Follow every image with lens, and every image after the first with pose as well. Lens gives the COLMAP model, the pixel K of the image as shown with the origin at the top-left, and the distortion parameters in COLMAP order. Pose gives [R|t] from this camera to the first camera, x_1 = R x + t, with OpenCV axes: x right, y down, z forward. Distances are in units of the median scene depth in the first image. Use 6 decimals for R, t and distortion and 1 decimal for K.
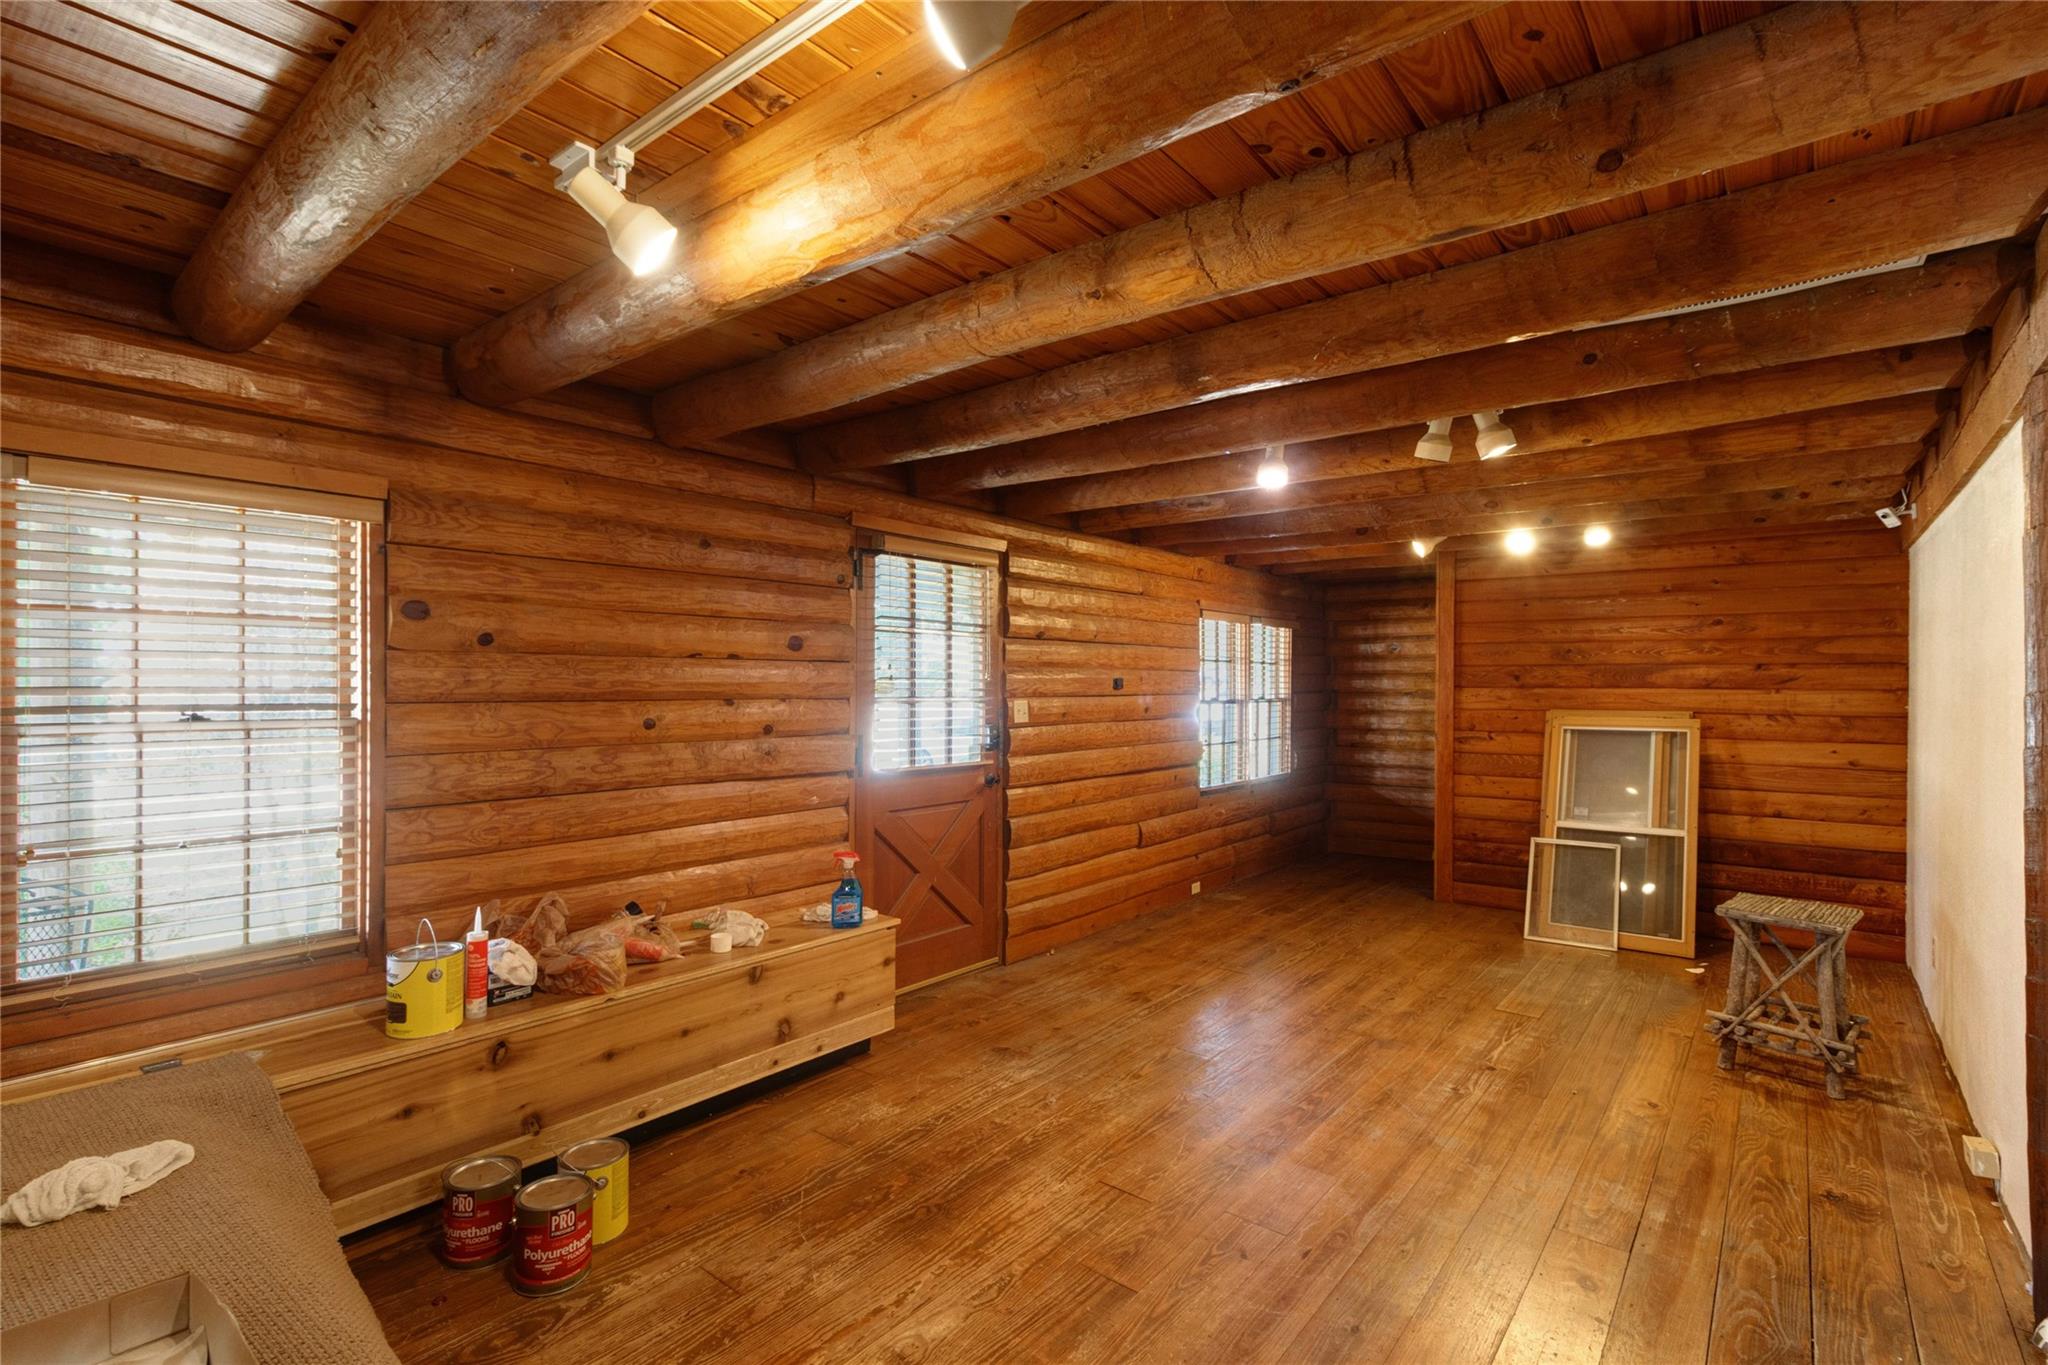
lens RADIAL K [[961.0, 0, 1026.2], [0, 961.0, 688.1], [0, 0, 1]] dist [-0.000439, -0.000053]
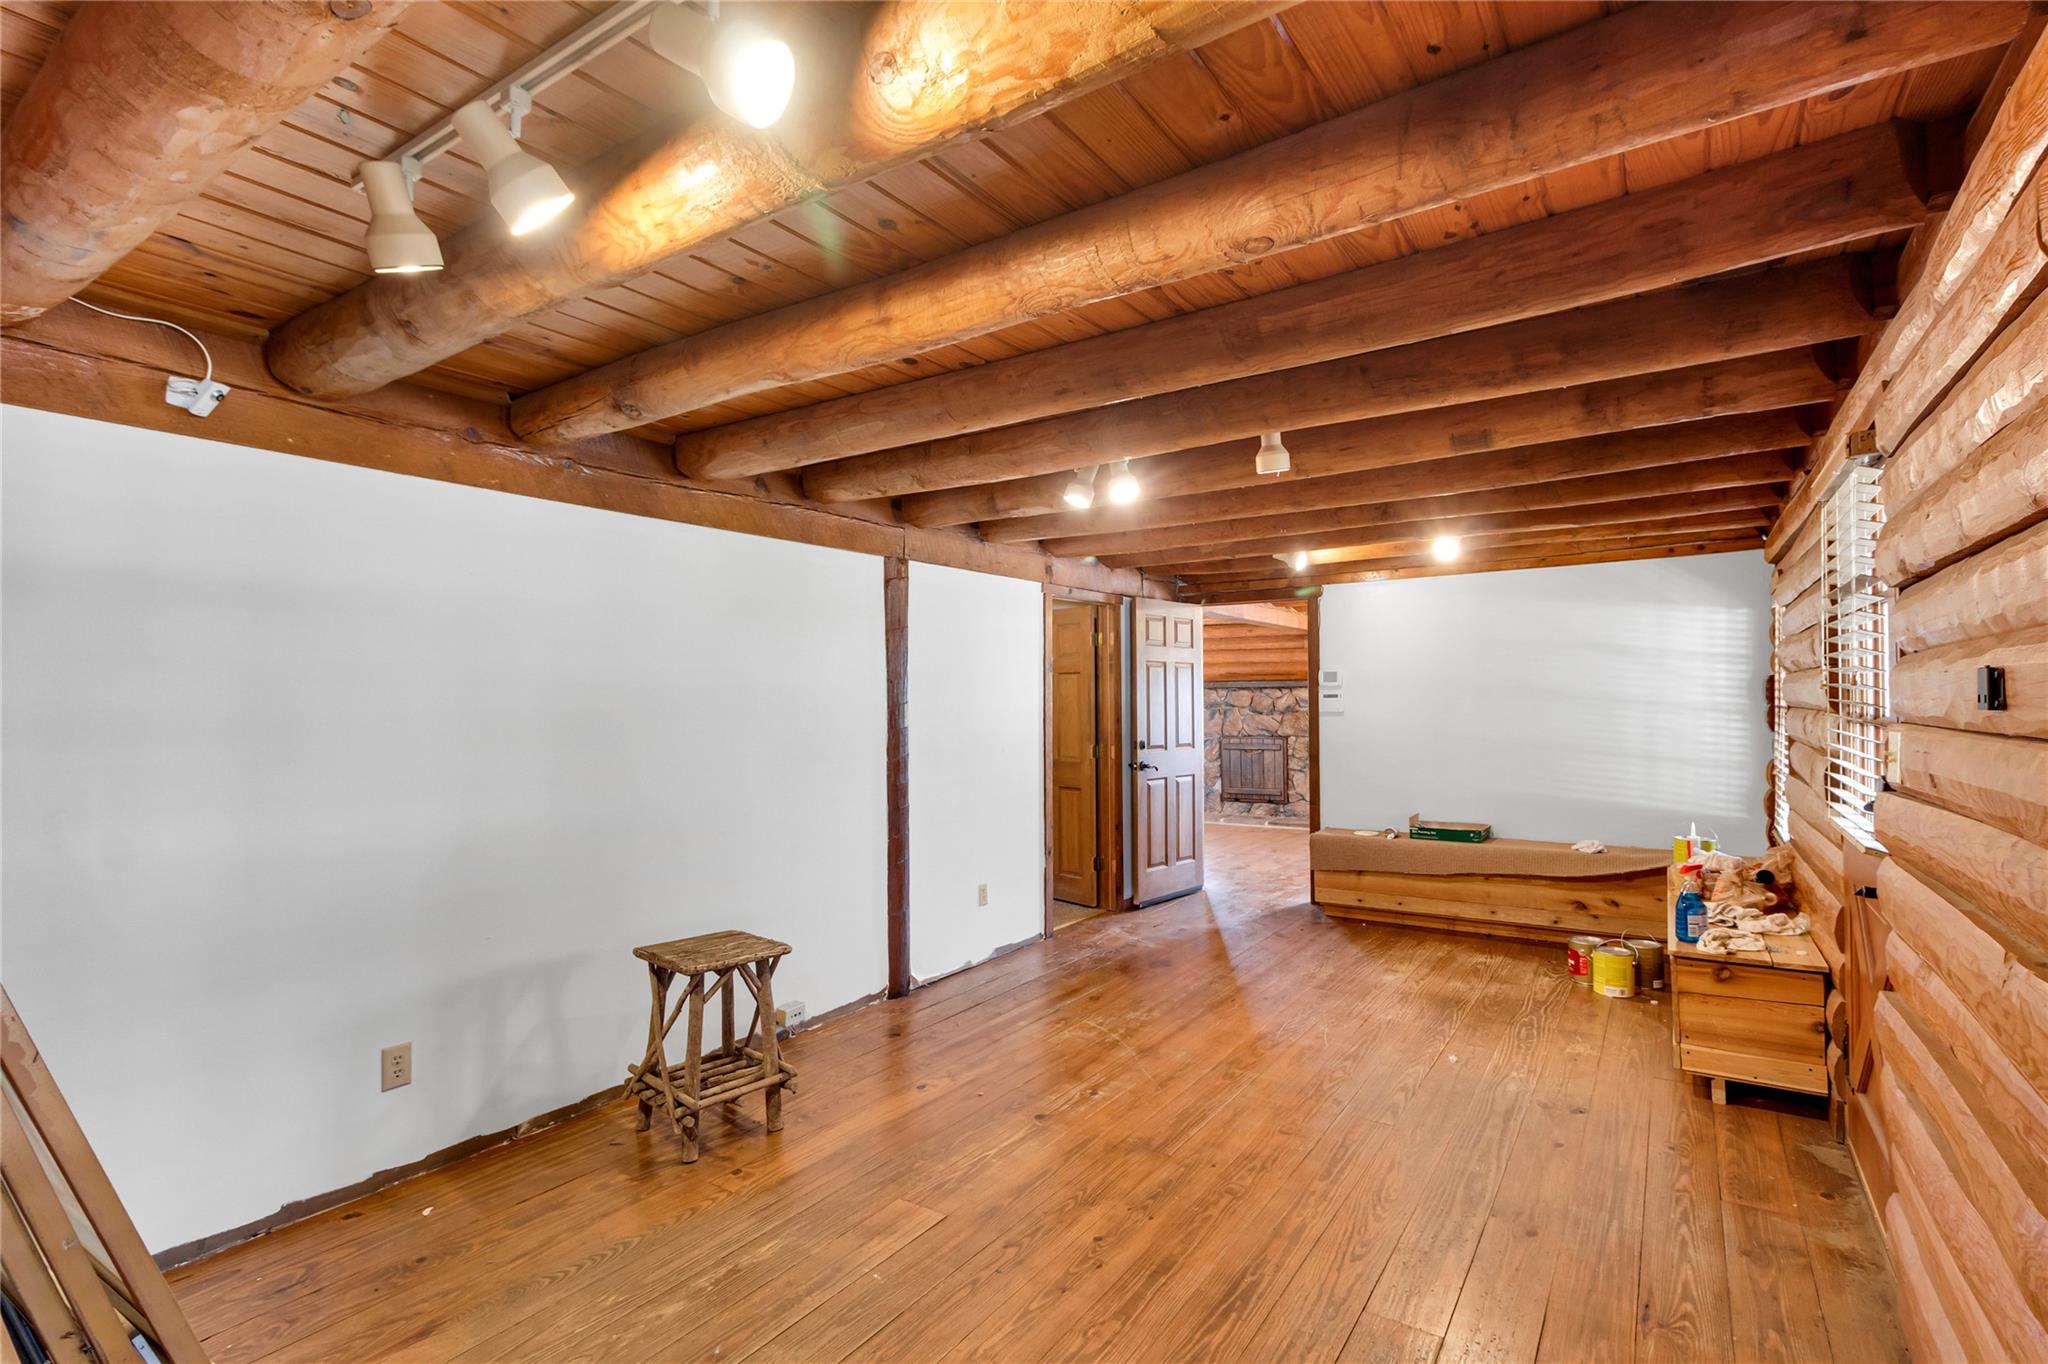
lens RADIAL K [[958.0, 0, 1019.5], [0, 958.0, 688.3], [0, 0, 1]] dist [0.000286, 0.000015]
pose [[-0.997006, -0.000651, -0.077322, 0.604482], [-0.000085, 0.999973, -0.007324, -0.004665], [0.077324, -0.007296, -0.996979, 2.012041]]
